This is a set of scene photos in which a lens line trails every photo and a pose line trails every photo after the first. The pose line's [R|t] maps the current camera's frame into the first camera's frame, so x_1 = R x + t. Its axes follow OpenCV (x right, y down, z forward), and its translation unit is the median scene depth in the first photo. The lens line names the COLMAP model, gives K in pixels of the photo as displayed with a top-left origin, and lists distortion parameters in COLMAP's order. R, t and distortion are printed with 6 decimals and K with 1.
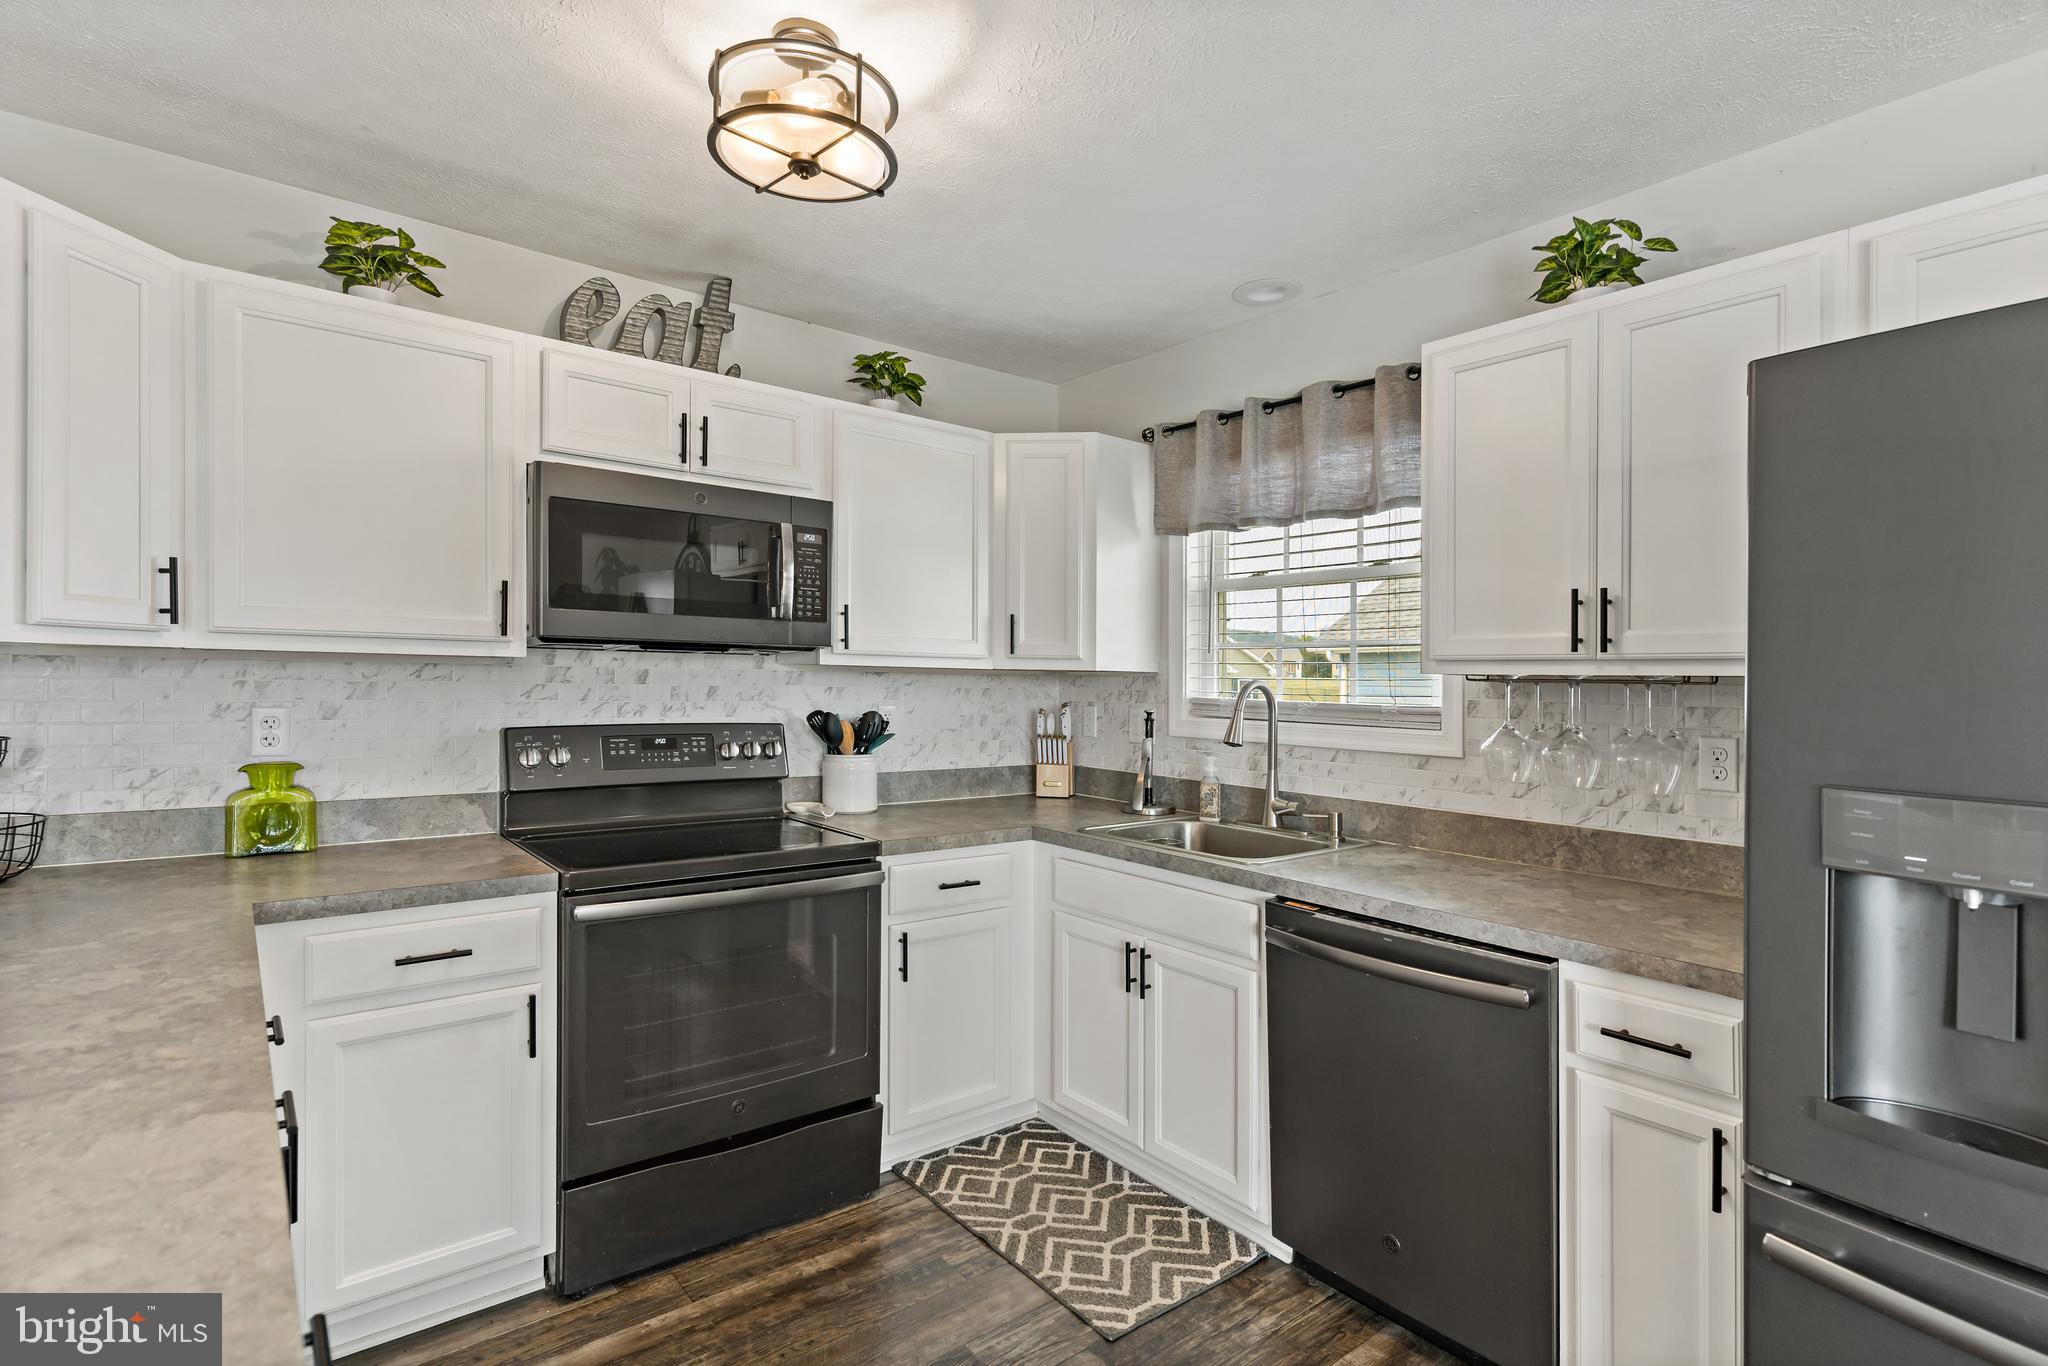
lens RADIAL K [[987.3, 0, 1014.3], [0, 987.3, 696.4], [0, 0, 1]] dist [0.013235, -0.000133]
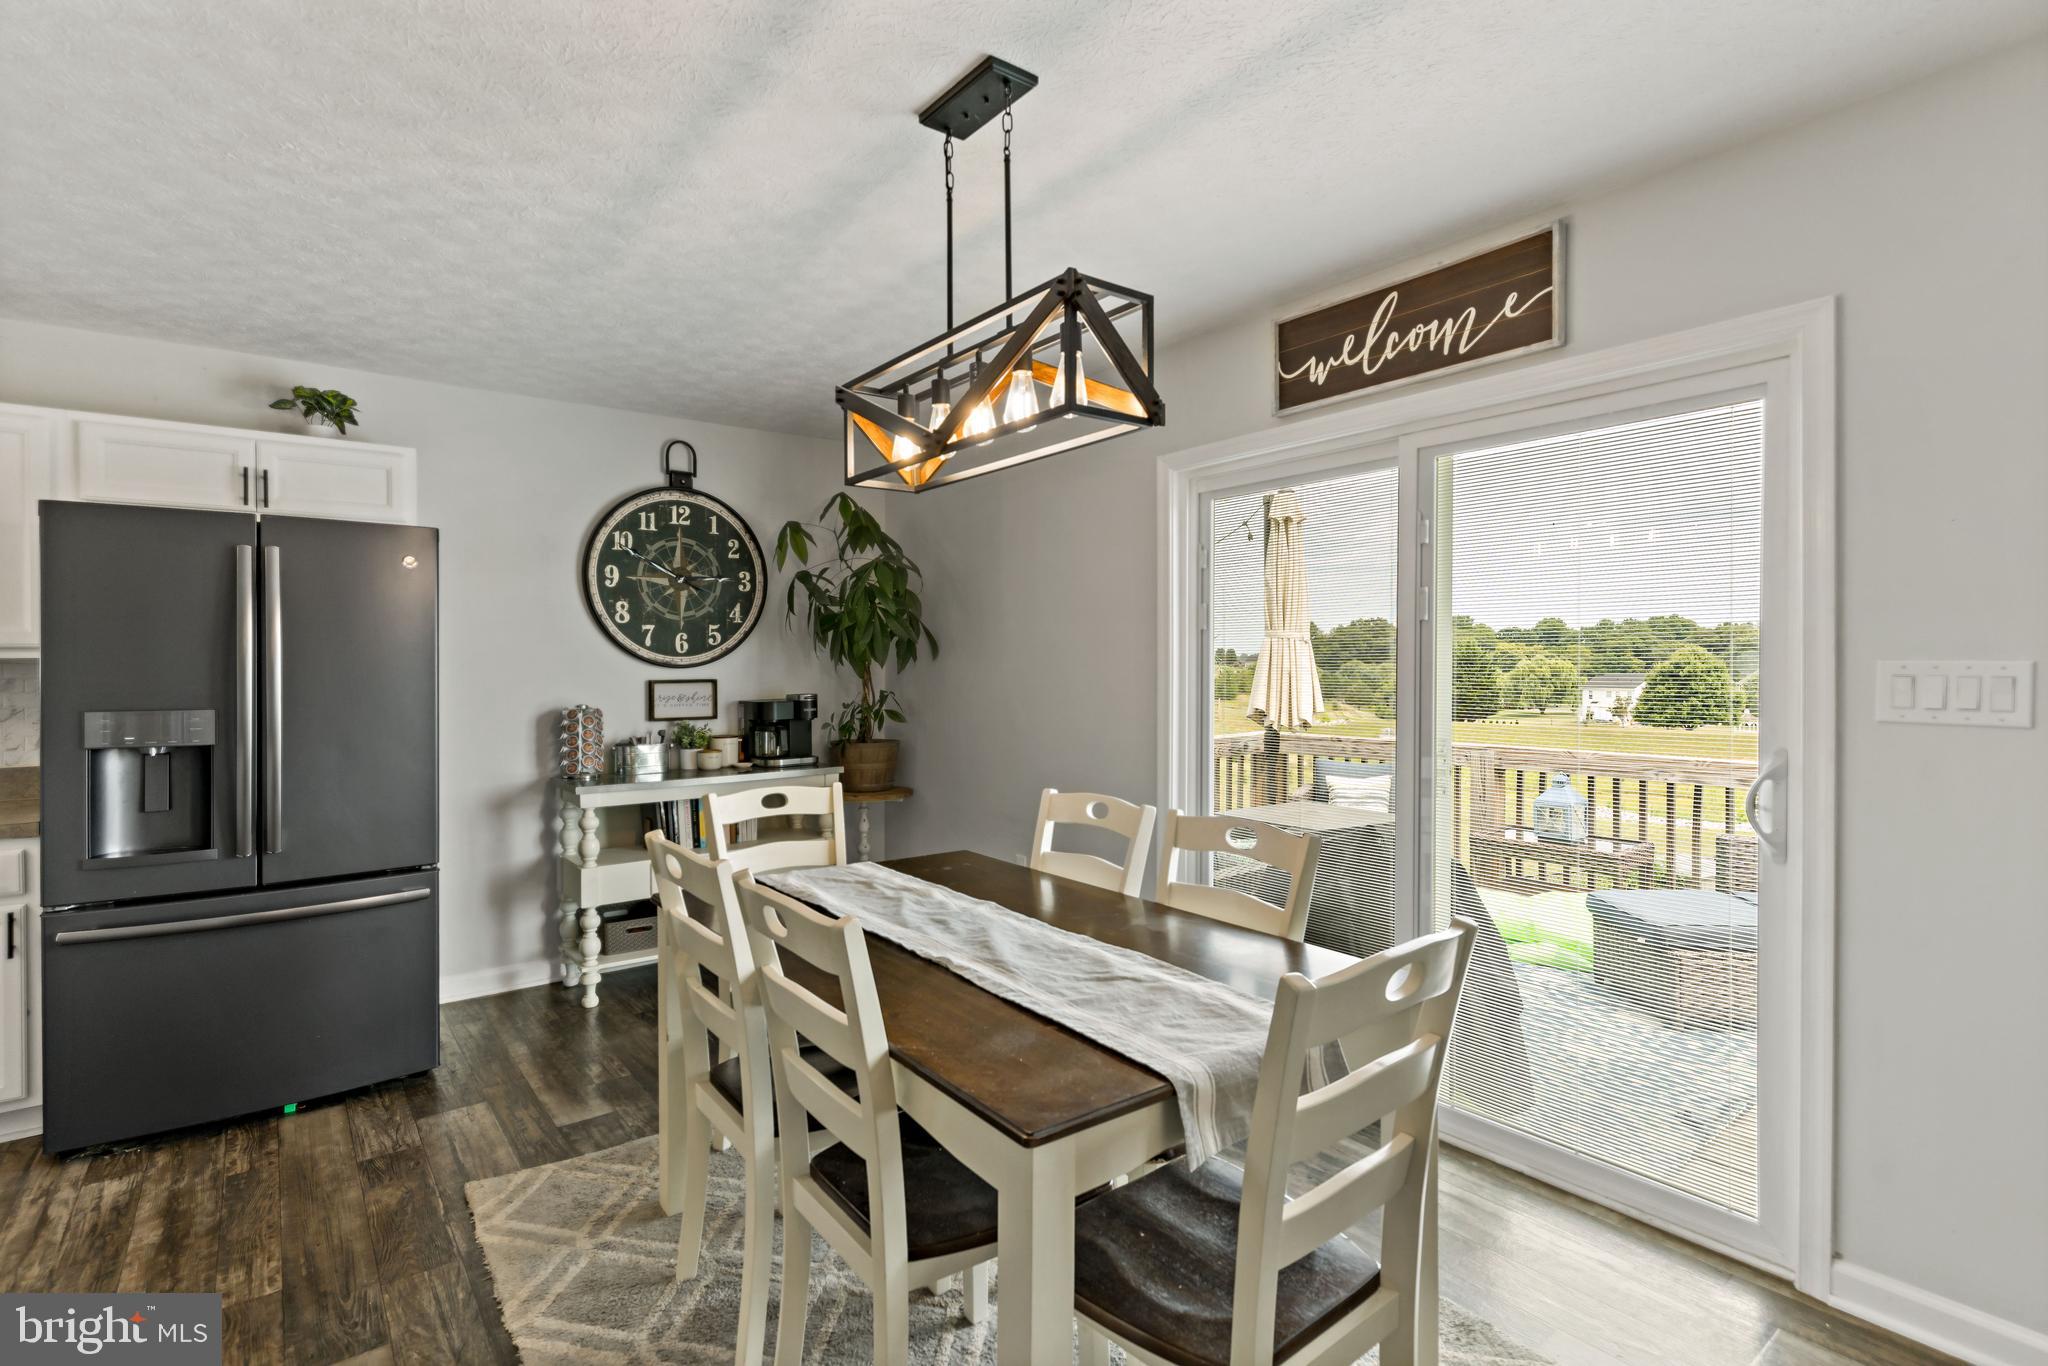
lens RADIAL K [[987.3, 0, 1026.5], [0, 987.3, 664.3], [0, 0, 1]] dist [0.013235, -0.000133]
pose [[0.009565, -0.012221, 0.999880, -0.697325], [0.020589, 0.999716, 0.012022, 0.004372], [-0.999742, 0.020472, 0.009814, -0.554745]]
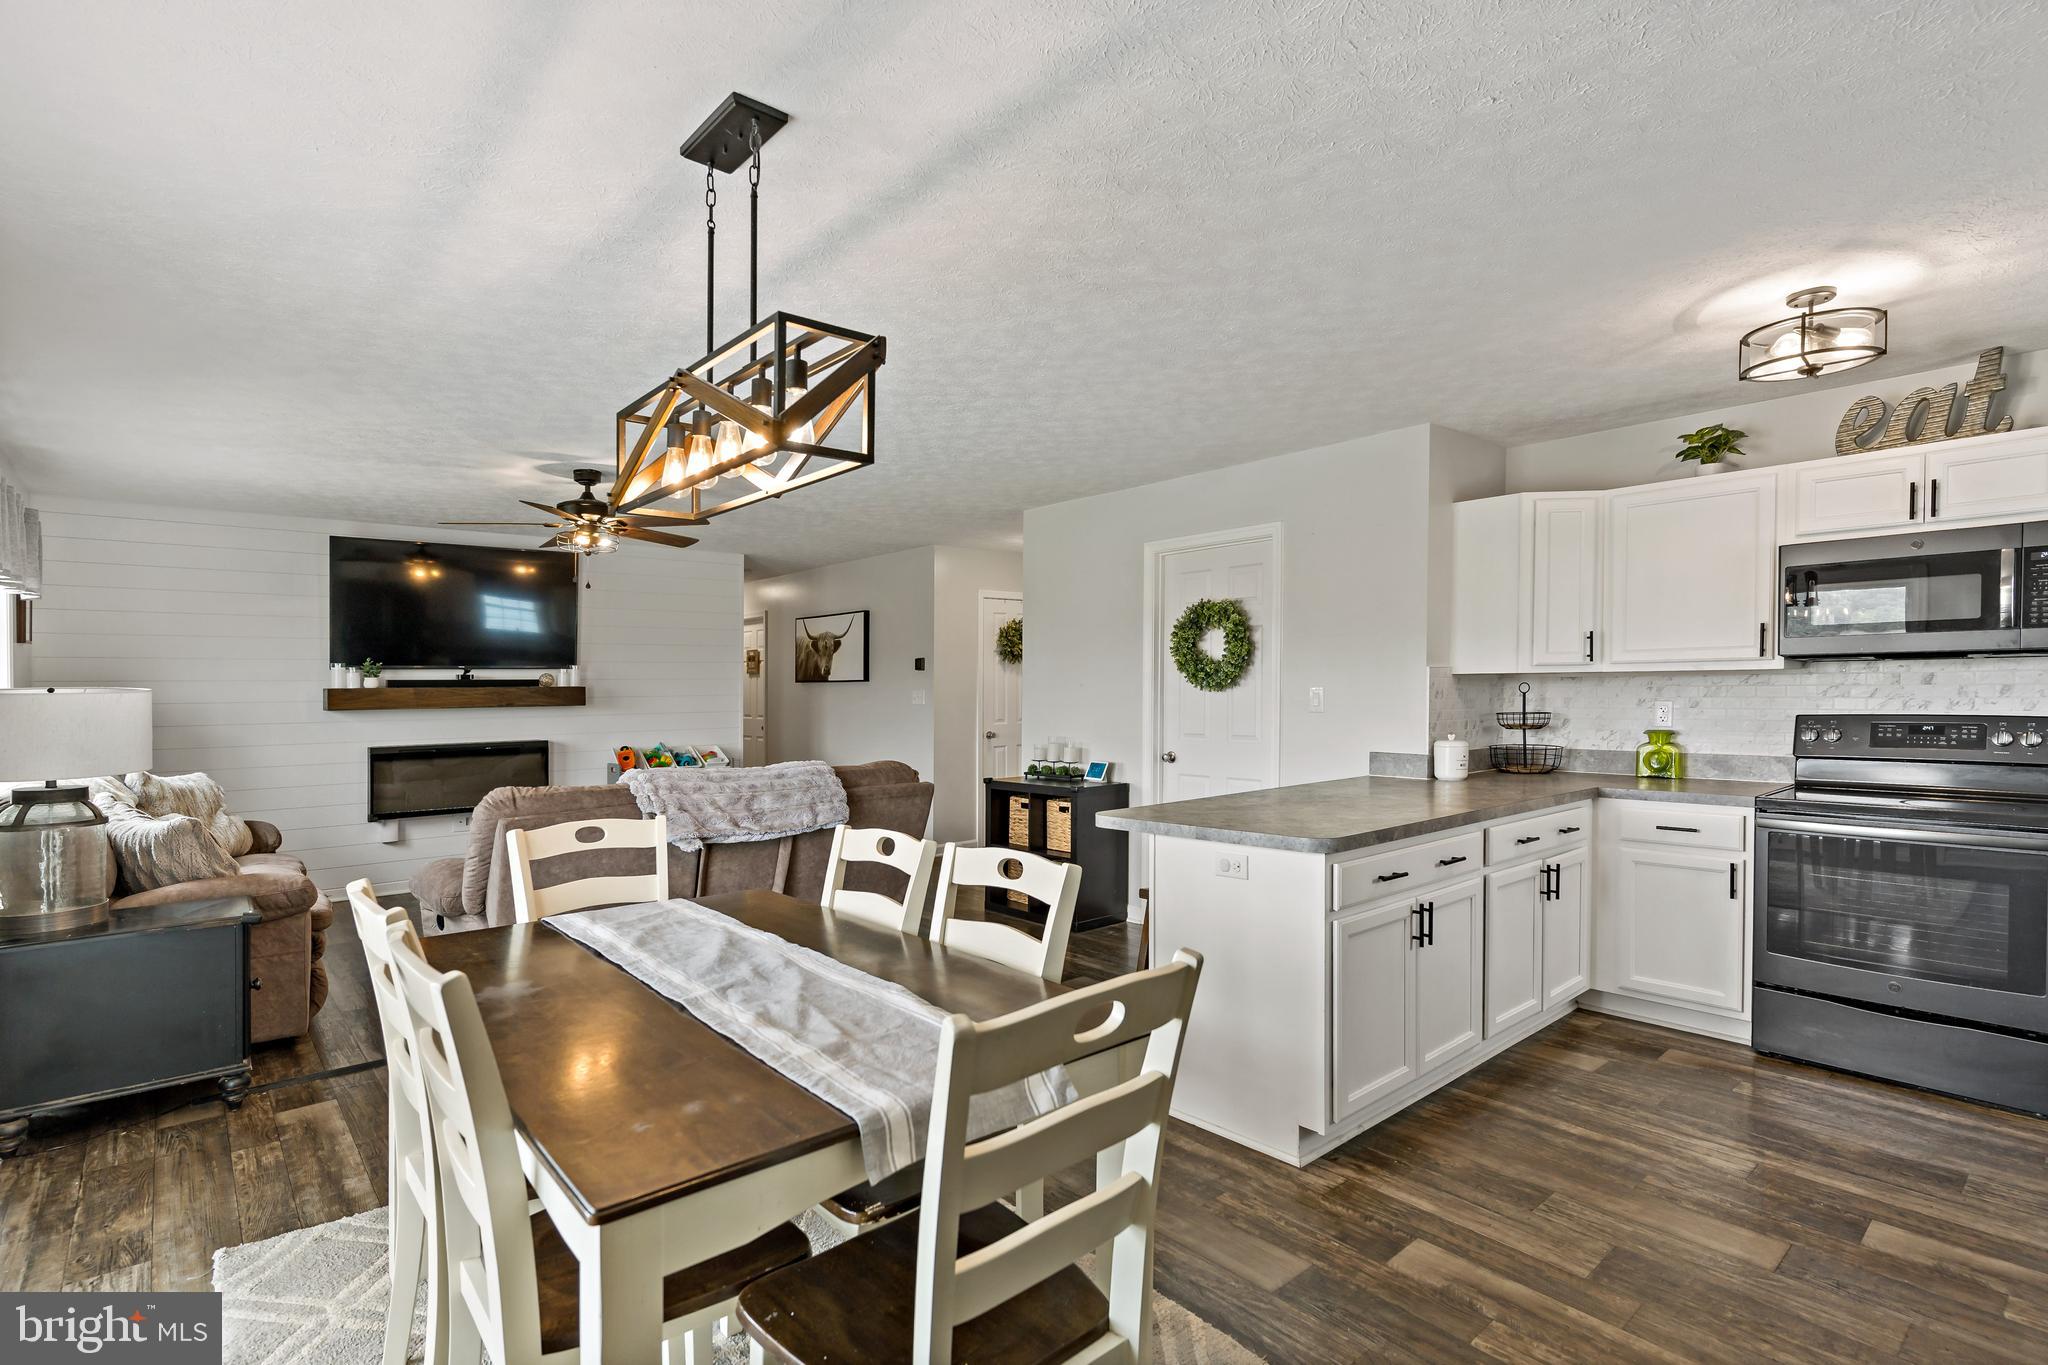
lens RADIAL K [[987.3, 0, 1019.9], [0, 987.3, 694.5], [0, 0, 1]] dist [0.013235, -0.000133]
pose [[0.046781, -0.011400, -0.998840, 1.076035], [-0.005207, 0.999919, -0.011656, 0.027050], [0.998892, 0.005746, 0.046718, -0.302579]]
